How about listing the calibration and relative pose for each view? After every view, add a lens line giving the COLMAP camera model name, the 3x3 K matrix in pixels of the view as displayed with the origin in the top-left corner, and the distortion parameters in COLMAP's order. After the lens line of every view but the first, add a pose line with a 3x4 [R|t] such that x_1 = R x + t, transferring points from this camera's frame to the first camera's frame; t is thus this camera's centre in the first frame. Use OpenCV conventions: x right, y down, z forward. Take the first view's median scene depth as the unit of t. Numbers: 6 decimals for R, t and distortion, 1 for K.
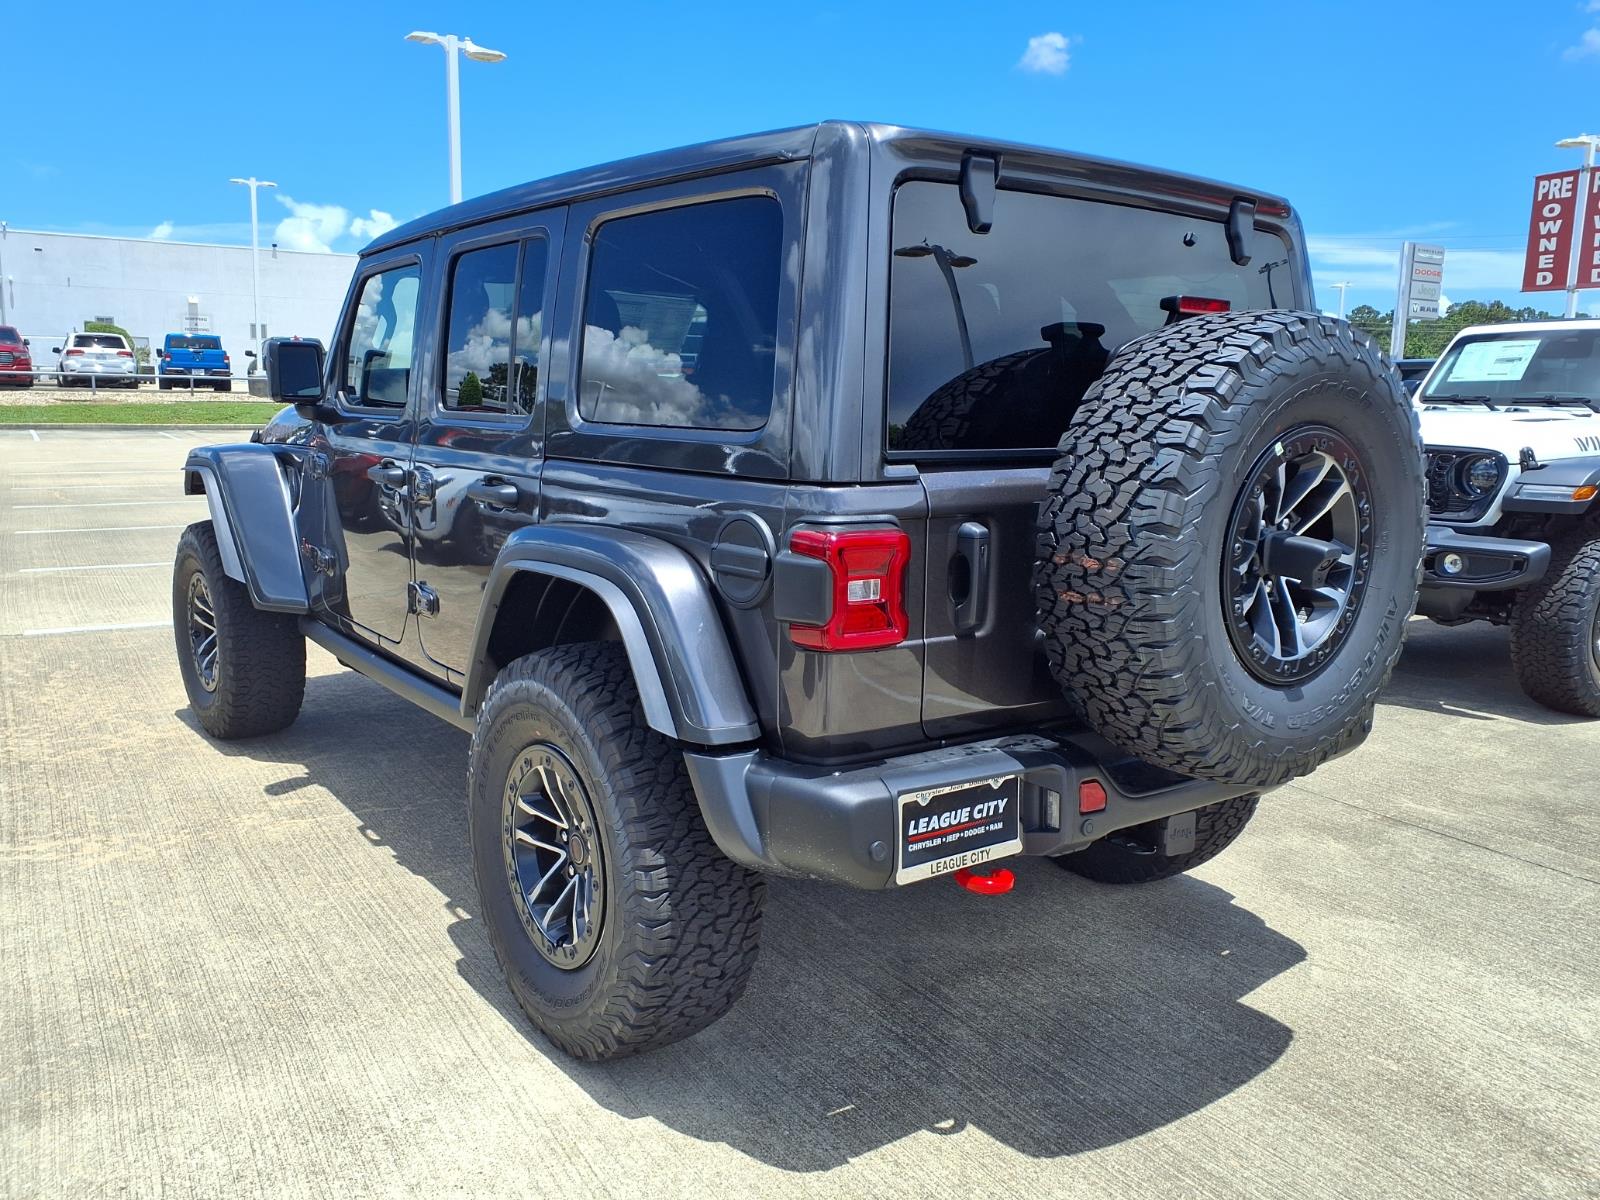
lens RADIAL K [[1246.9, 0, 800.0], [0, 1246.9, 600.0], [0, 0, 1]] dist [0.087318, -0.103301]
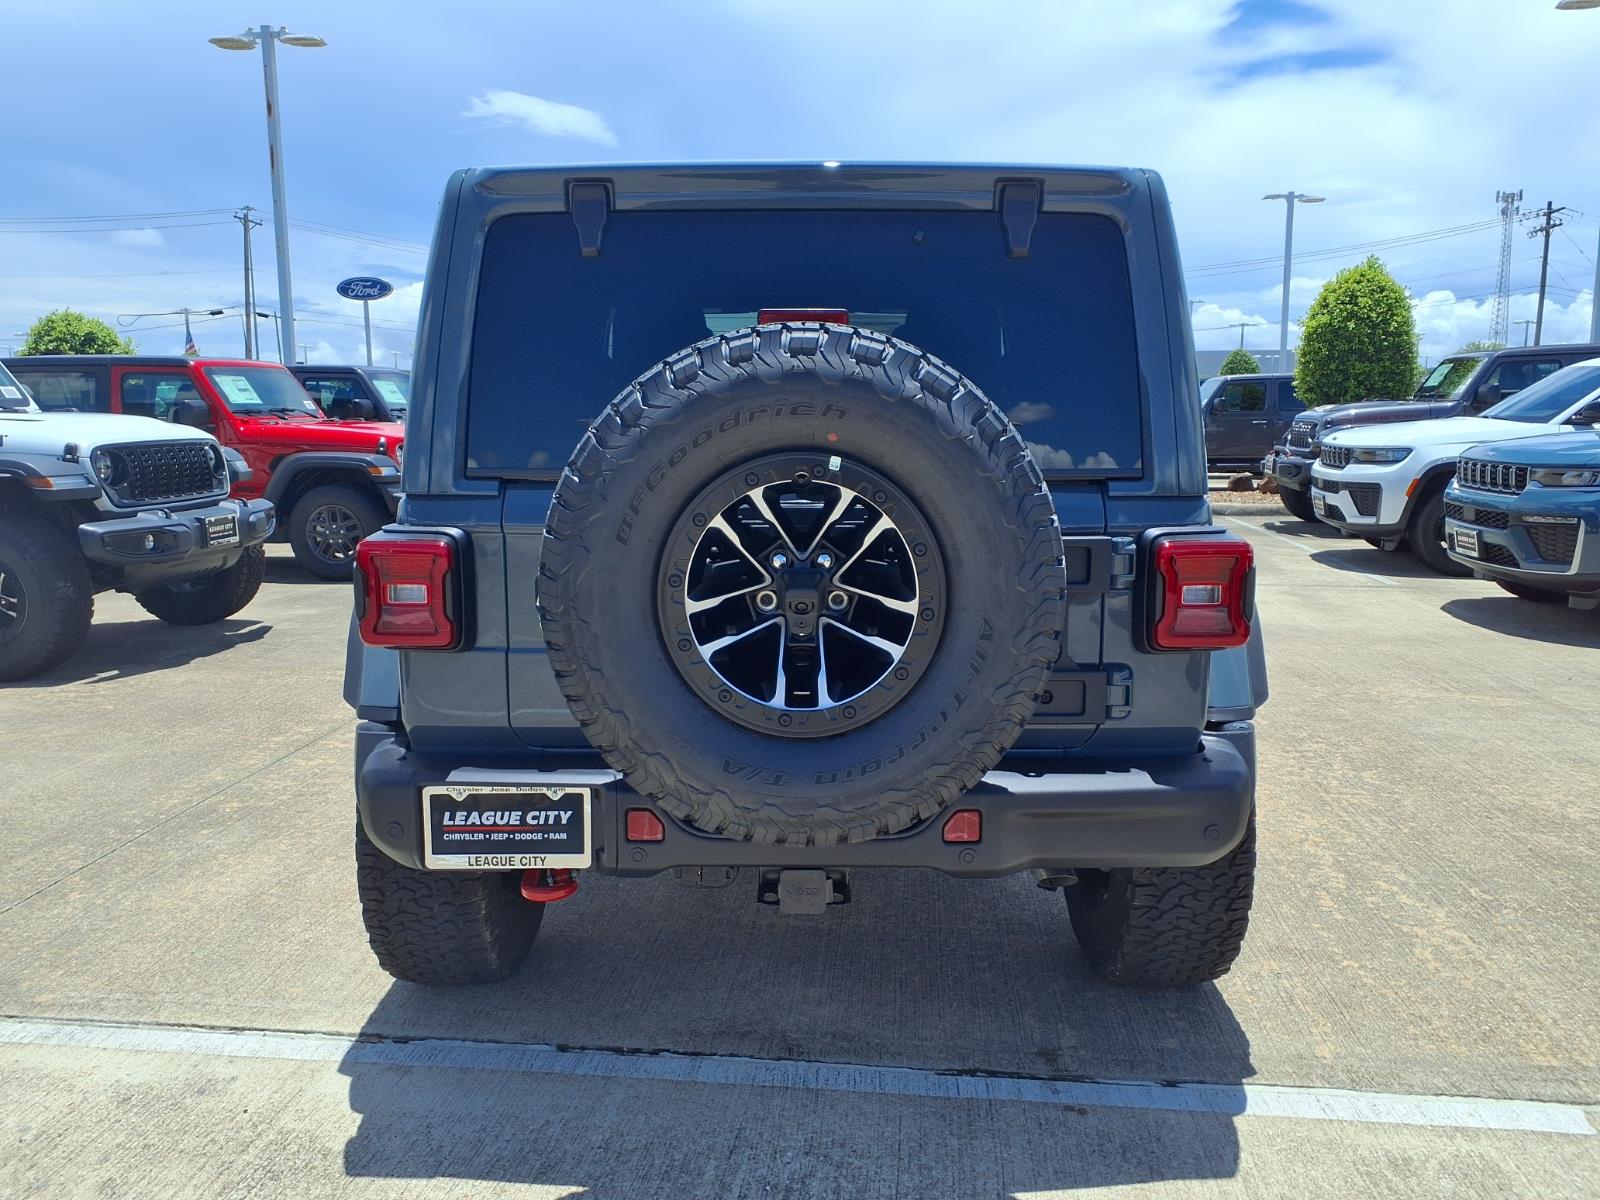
lens RADIAL K [[1246.9, 0, 800.0], [0, 1246.9, 600.0], [0, 0, 1]] dist [0.087318, -0.103301]
pose [[0.795148, 0.075362, -0.601714, 0.911745], [-0.080780, 0.996568, 0.018067, -0.047396], [0.601011, 0.034241, 0.798507, 0.287577]]
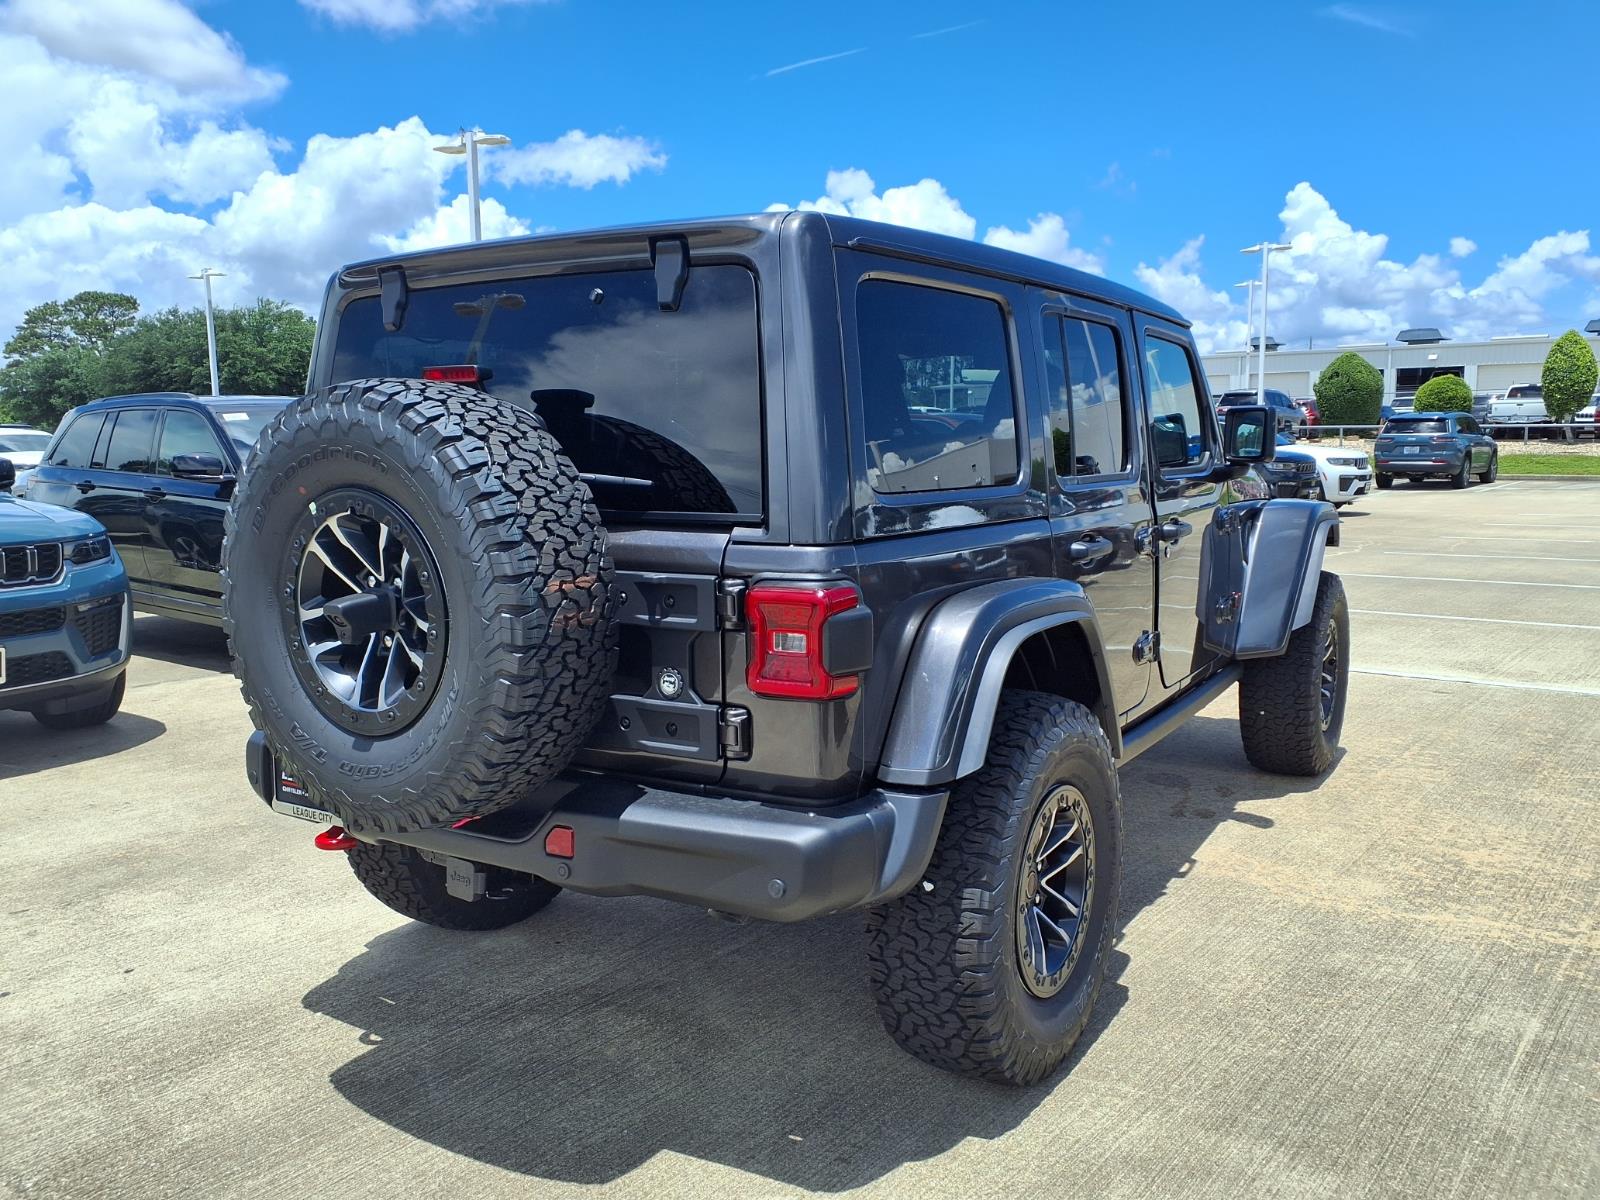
lens RADIAL K [[1246.9, 0, 800.0], [0, 1246.9, 600.0], [0, 0, 1]] dist [0.087318, -0.103301]
pose [[0.353223, 0.092132, -0.930991, 1.472168], [-0.129571, 0.990366, 0.048848, -0.140380], [0.926523, 0.103375, 0.361758, 0.939590]]
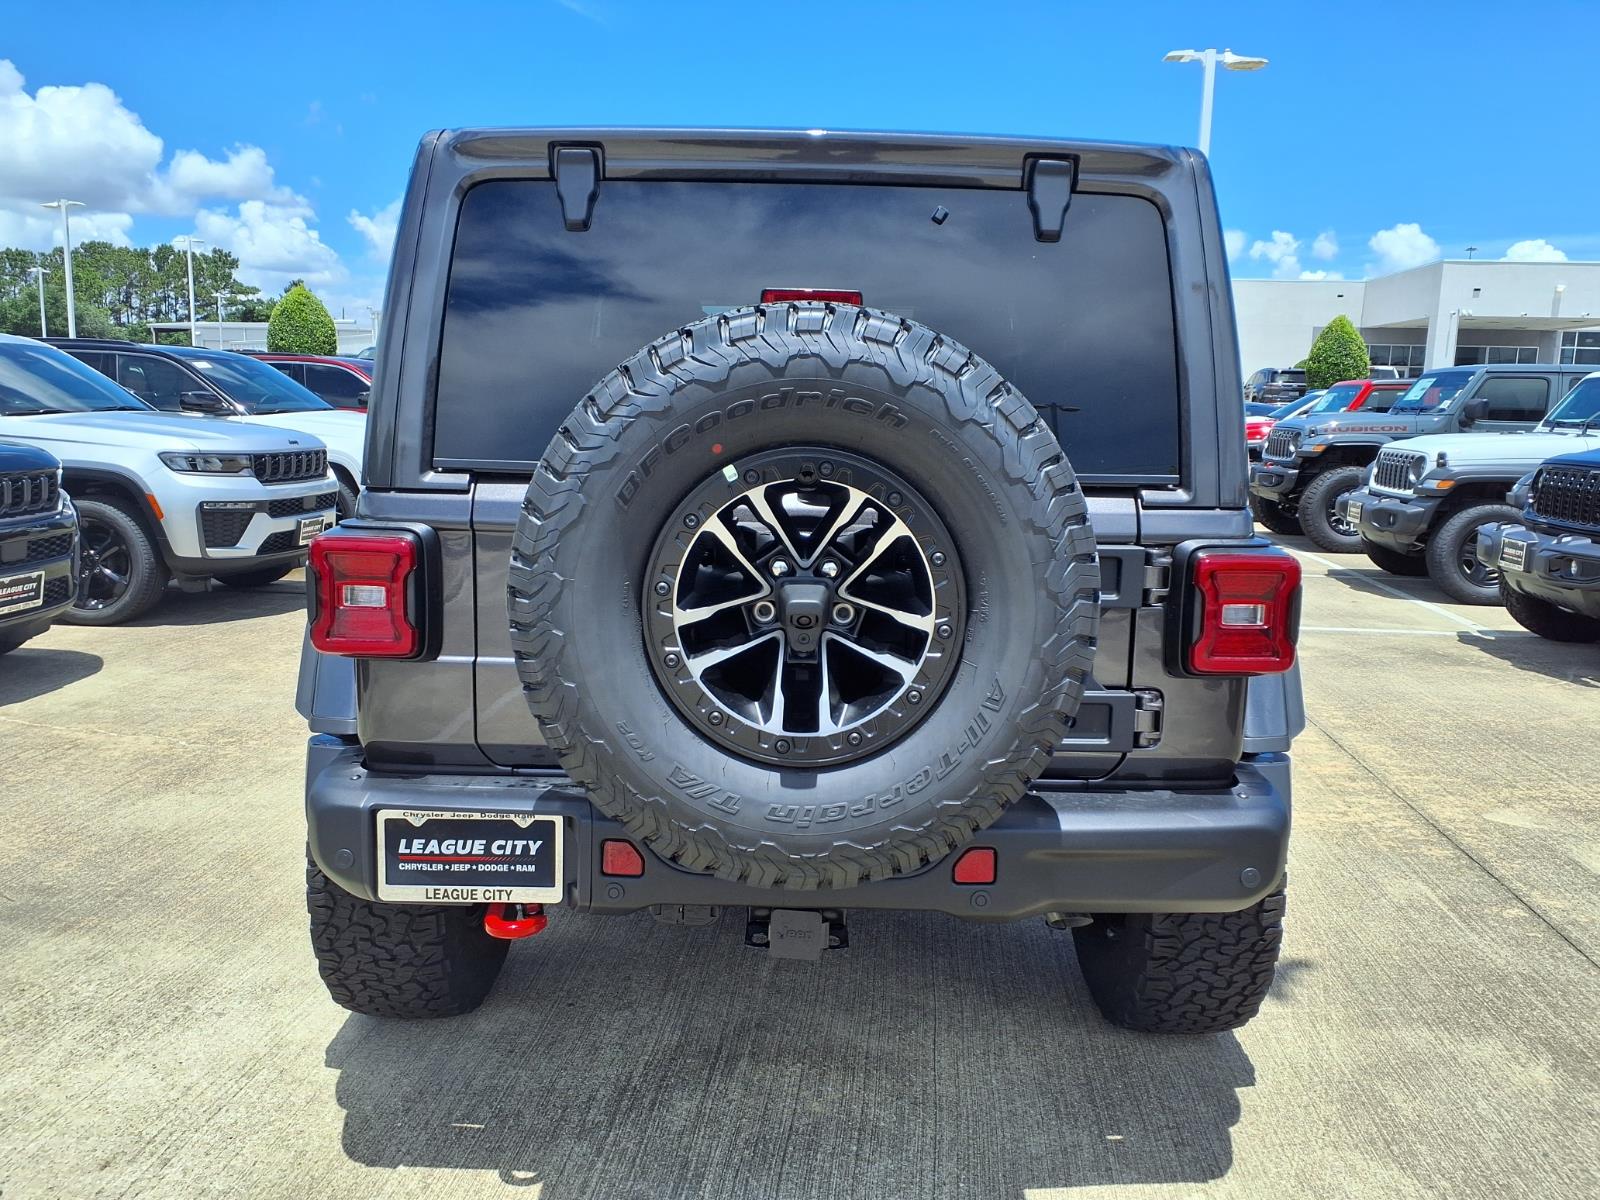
lens RADIAL K [[1246.9, 0, 800.0], [0, 1246.9, 600.0], [0, 0, 1]] dist [0.087318, -0.103301]
pose [[0.804171, 0.088017, -0.587845, 0.843450], [-0.100012, 0.994912, 0.012149, -0.048892], [0.585924, 0.049022, 0.808882, 0.351955]]
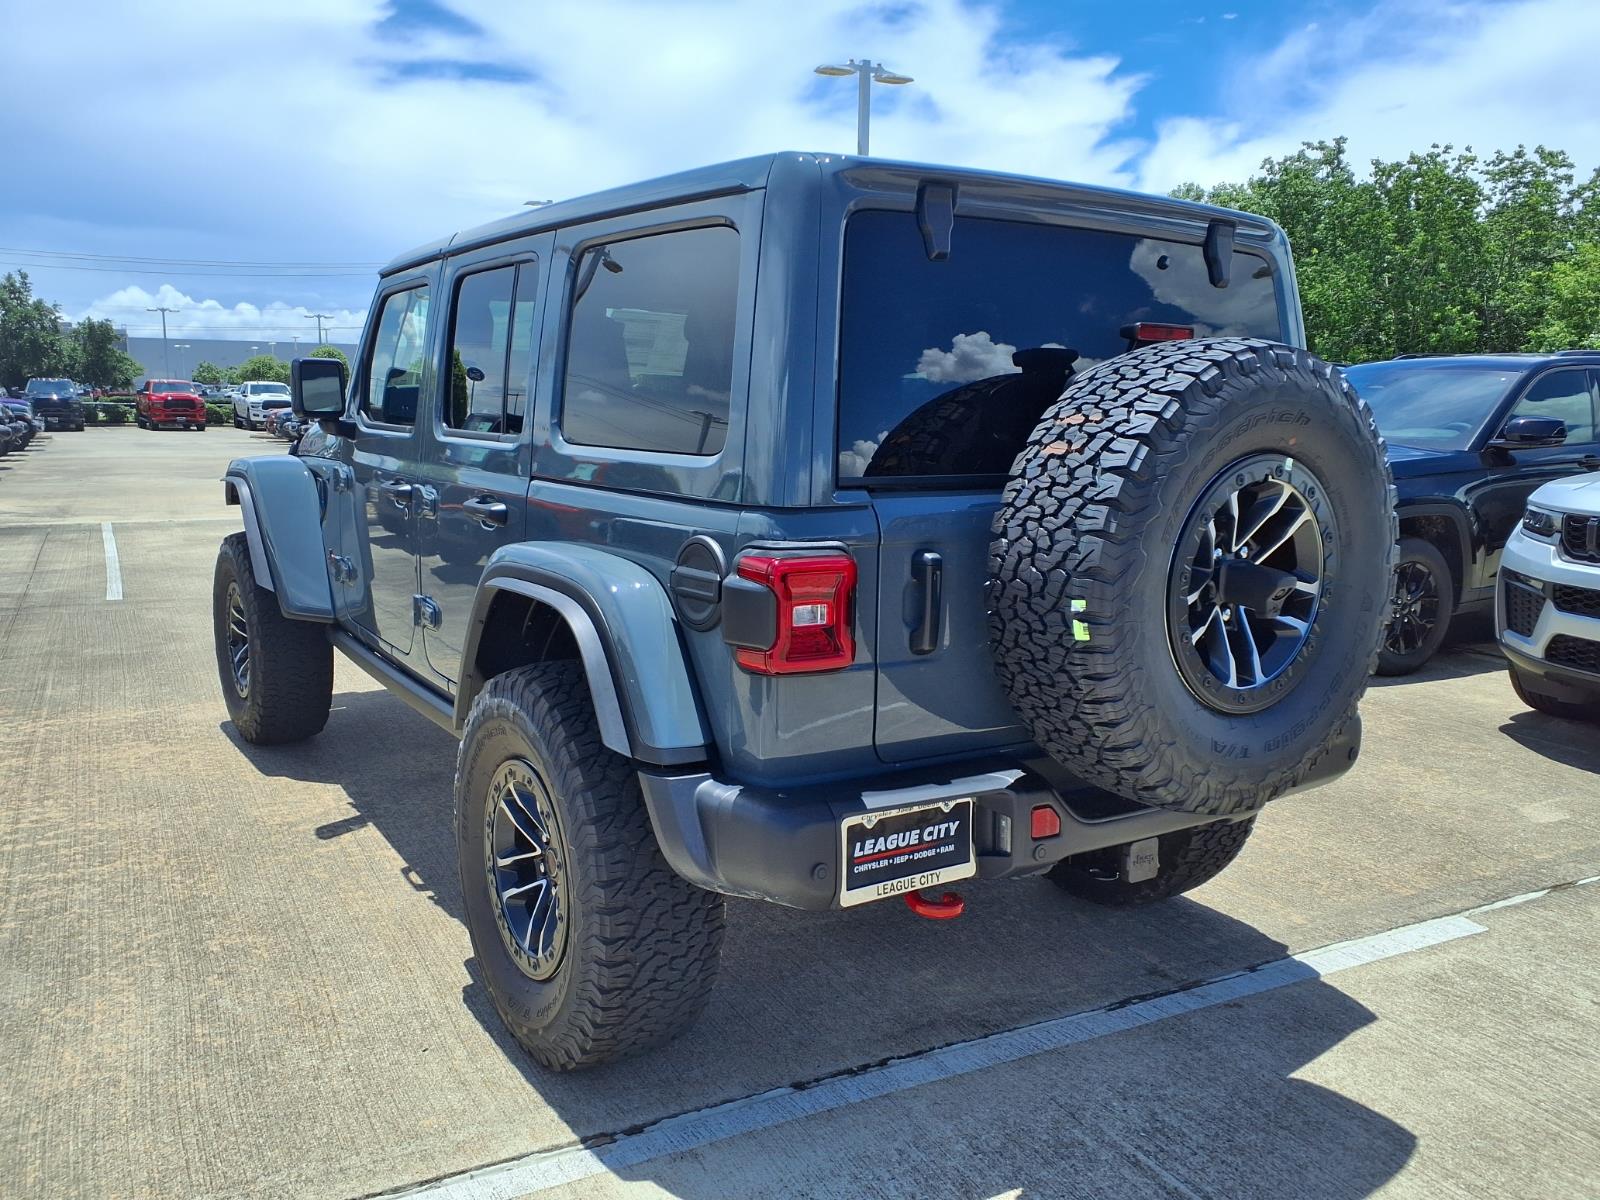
lens RADIAL K [[1246.9, 0, 800.0], [0, 1246.9, 600.0], [0, 0, 1]] dist [0.087318, -0.103301]
pose [[0.998486, 0.010836, -0.053935, 0.089482], [-0.011230, 0.999913, -0.006992, -0.011415], [0.053854, 0.007587, 0.998520, -0.014205]]
